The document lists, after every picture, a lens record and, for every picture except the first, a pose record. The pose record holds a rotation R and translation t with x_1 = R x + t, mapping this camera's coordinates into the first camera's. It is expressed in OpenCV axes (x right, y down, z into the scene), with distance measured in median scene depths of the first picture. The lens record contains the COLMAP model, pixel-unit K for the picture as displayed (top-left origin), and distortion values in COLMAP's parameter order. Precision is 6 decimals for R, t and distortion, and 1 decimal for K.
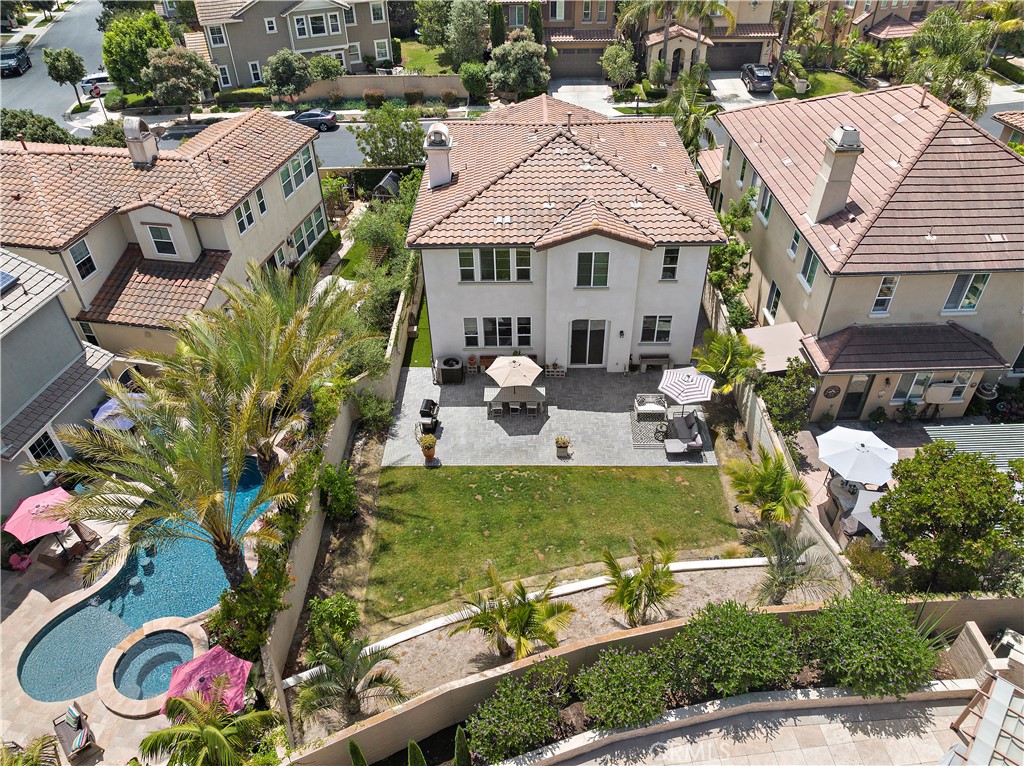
lens RADIAL K [[721.5, 0, 512.0], [0, 721.5, 383.0], [0, 0, 1]] dist [-0.044271, 0.008943]
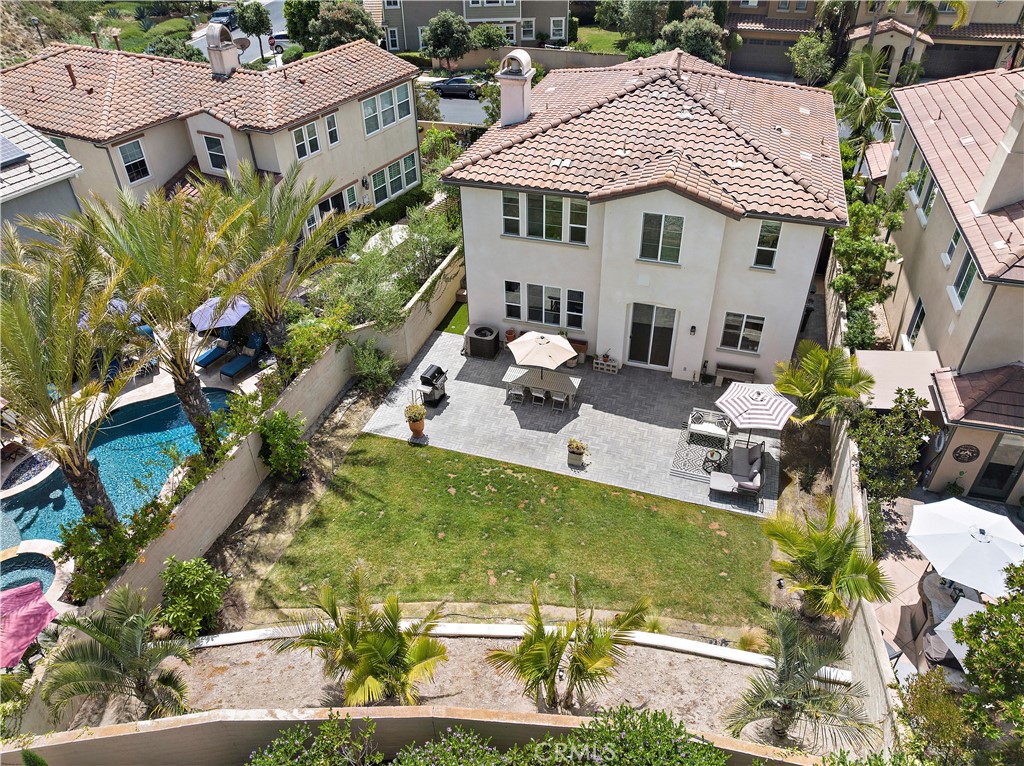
lens RADIAL K [[721.5, 0, 512.0], [0, 721.5, 383.0], [0, 0, 1]] dist [-0.044271, 0.008943]
pose [[0.955107, 0.181014, -0.234530, 0.165238], [-0.187312, 0.982289, -0.004672, 0.029507], [0.229531, 0.048393, 0.972098, 0.210796]]
